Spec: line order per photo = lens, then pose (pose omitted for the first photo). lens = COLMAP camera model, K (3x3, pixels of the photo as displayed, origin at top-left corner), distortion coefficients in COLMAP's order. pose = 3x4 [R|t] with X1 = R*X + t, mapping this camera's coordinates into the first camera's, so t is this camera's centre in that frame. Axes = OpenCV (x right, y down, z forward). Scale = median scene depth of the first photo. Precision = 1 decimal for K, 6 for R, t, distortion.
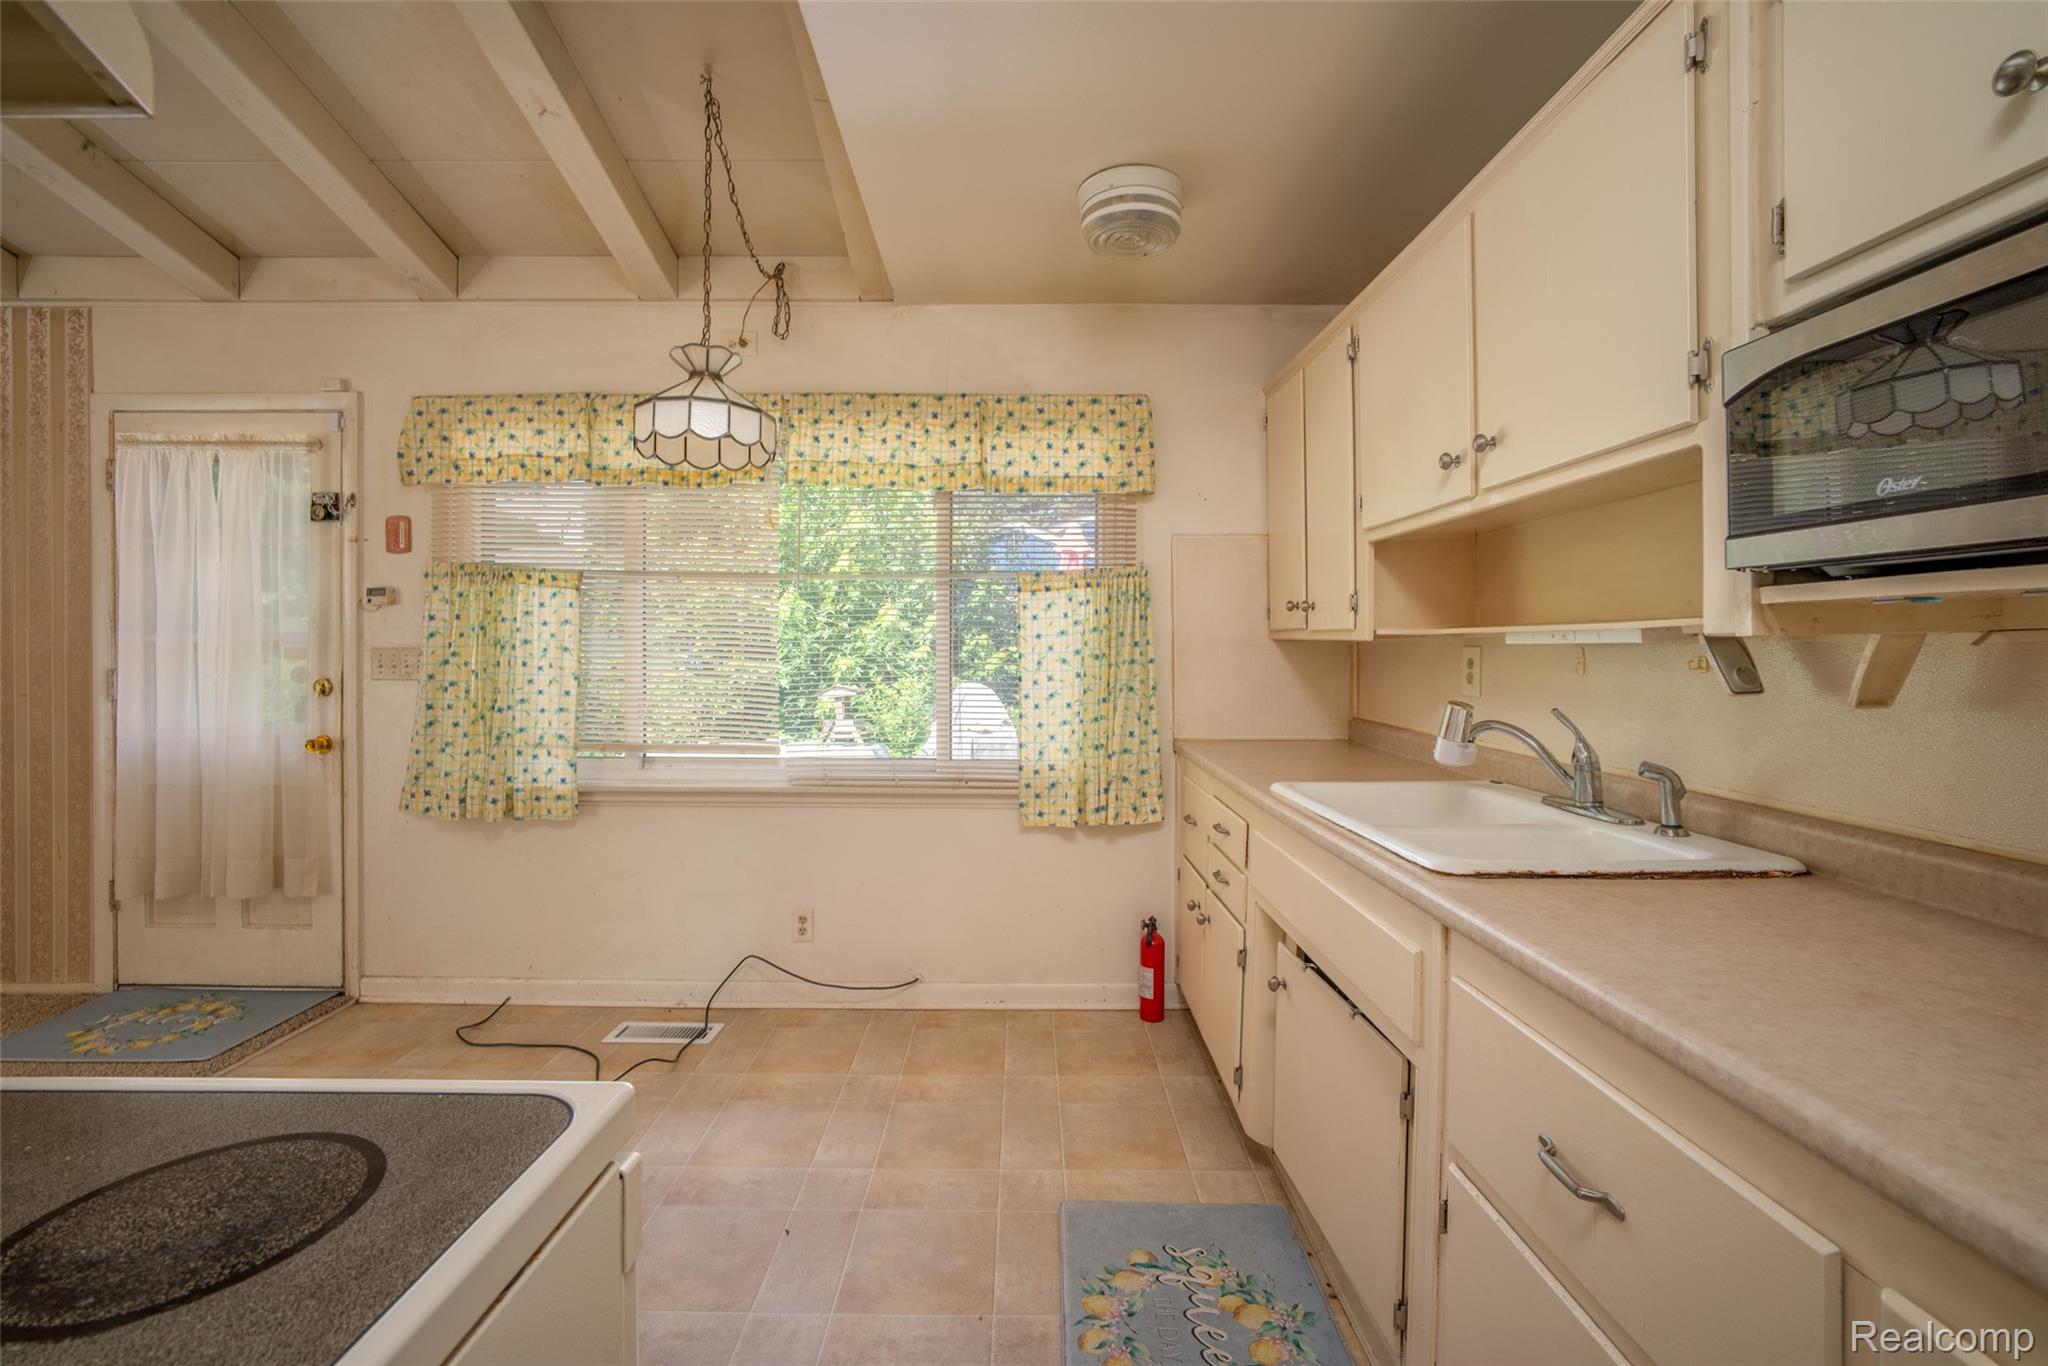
lens RADIAL K [[890.1, 0, 1020.5], [0, 890.1, 640.6], [0, 0, 1]] dist [-0.023872, 0.010103]
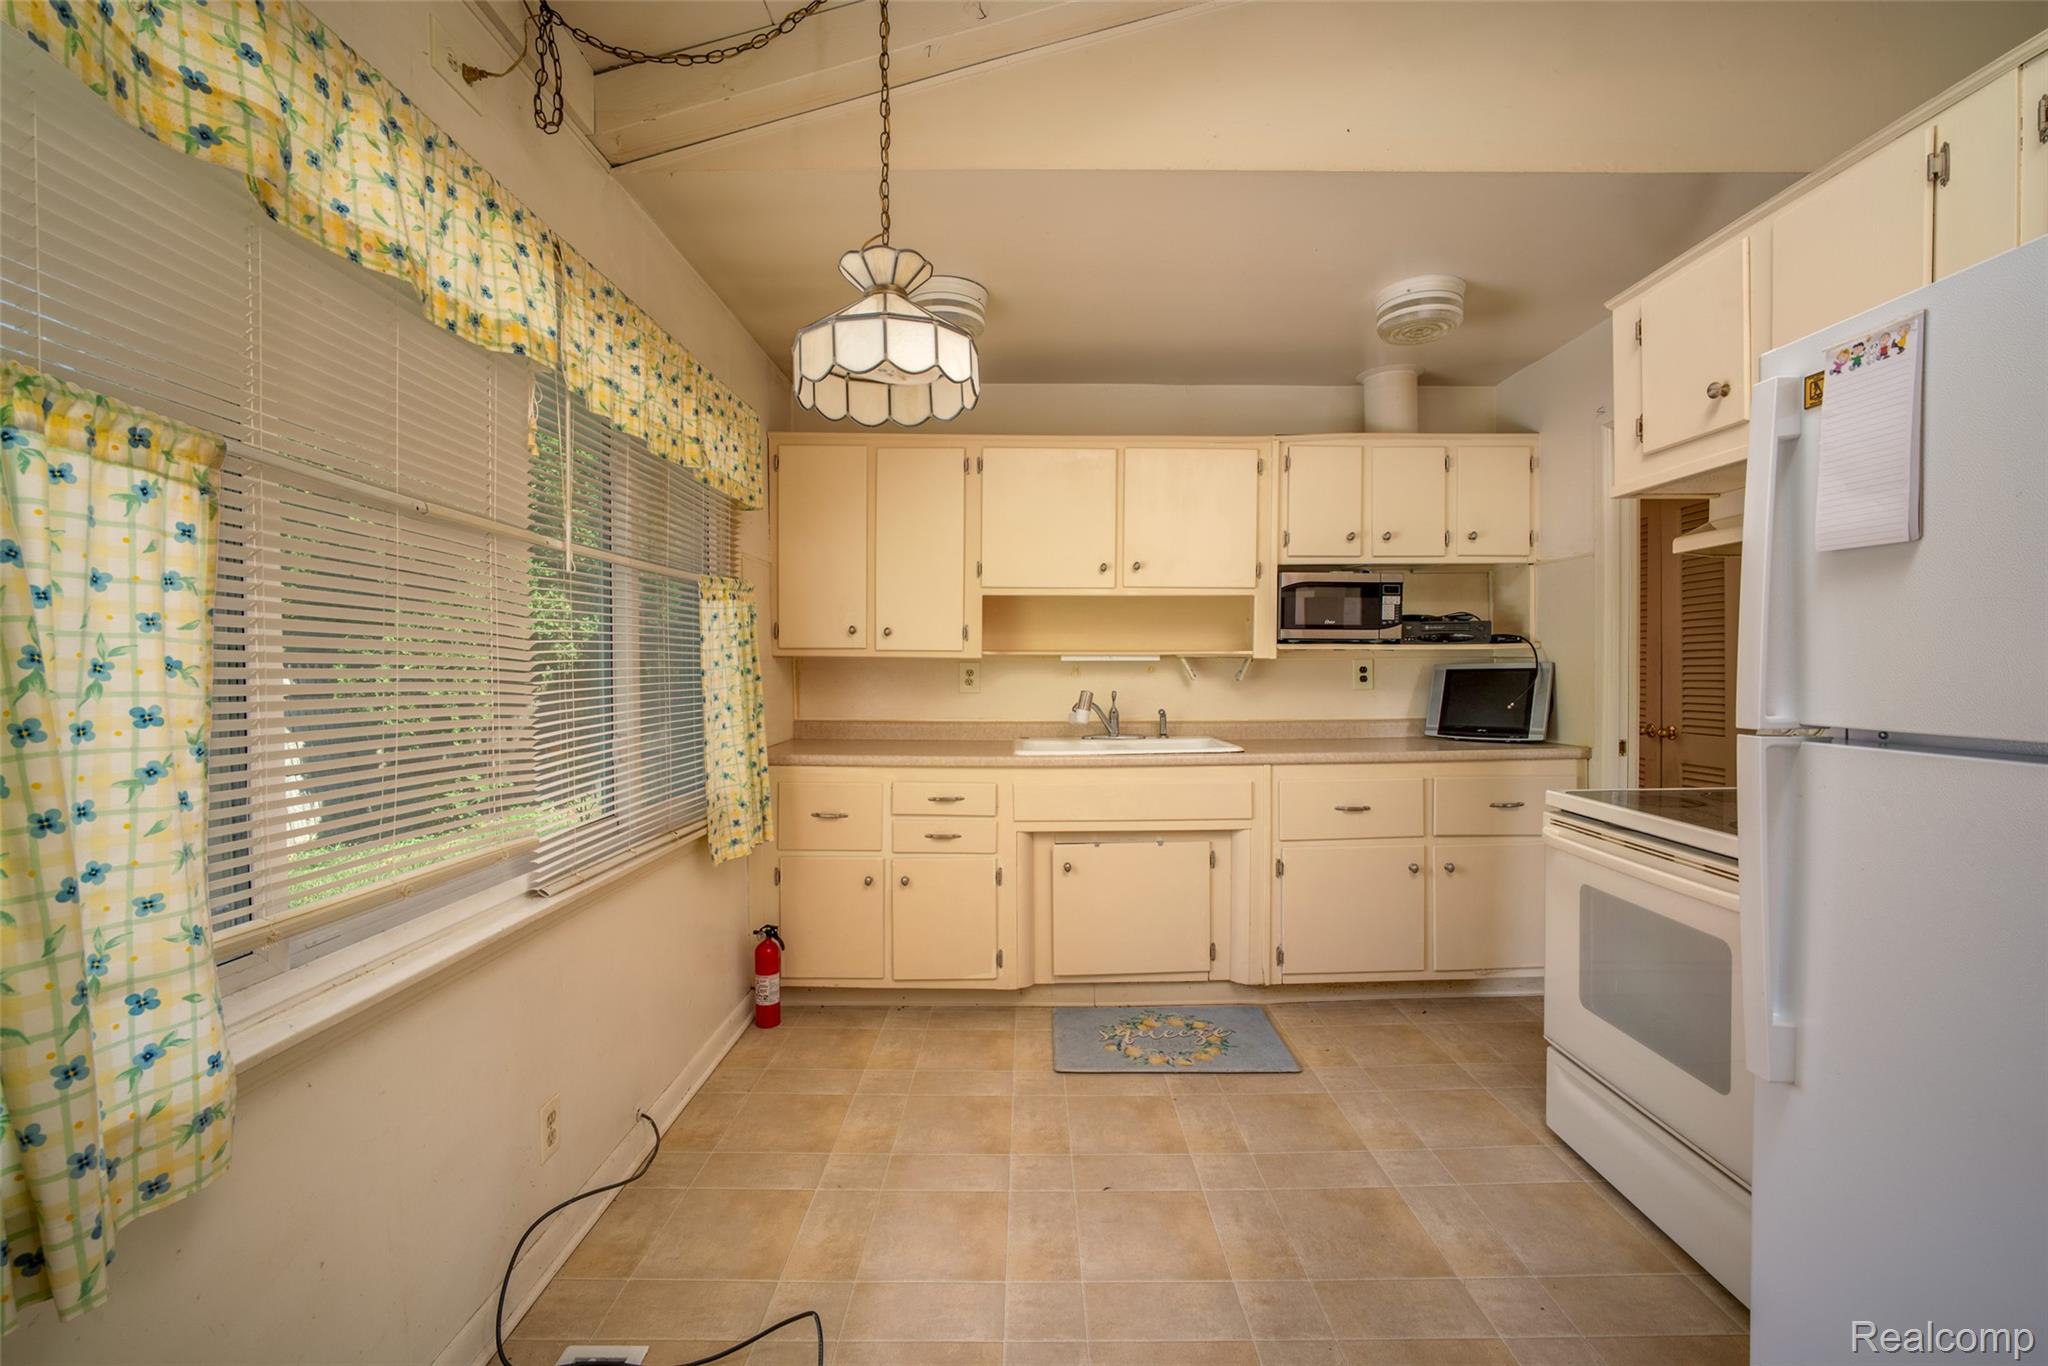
lens RADIAL K [[901.6, 0, 1028.7], [0, 901.6, 662.3], [0, 0, 1]] dist [-0.022714, 0.010813]
pose [[-0.030237, 0.000845, 0.999542, -1.106405], [-0.007595, 0.999971, -0.001075, 0.007885], [-0.999514, -0.007624, -0.030230, 0.903956]]
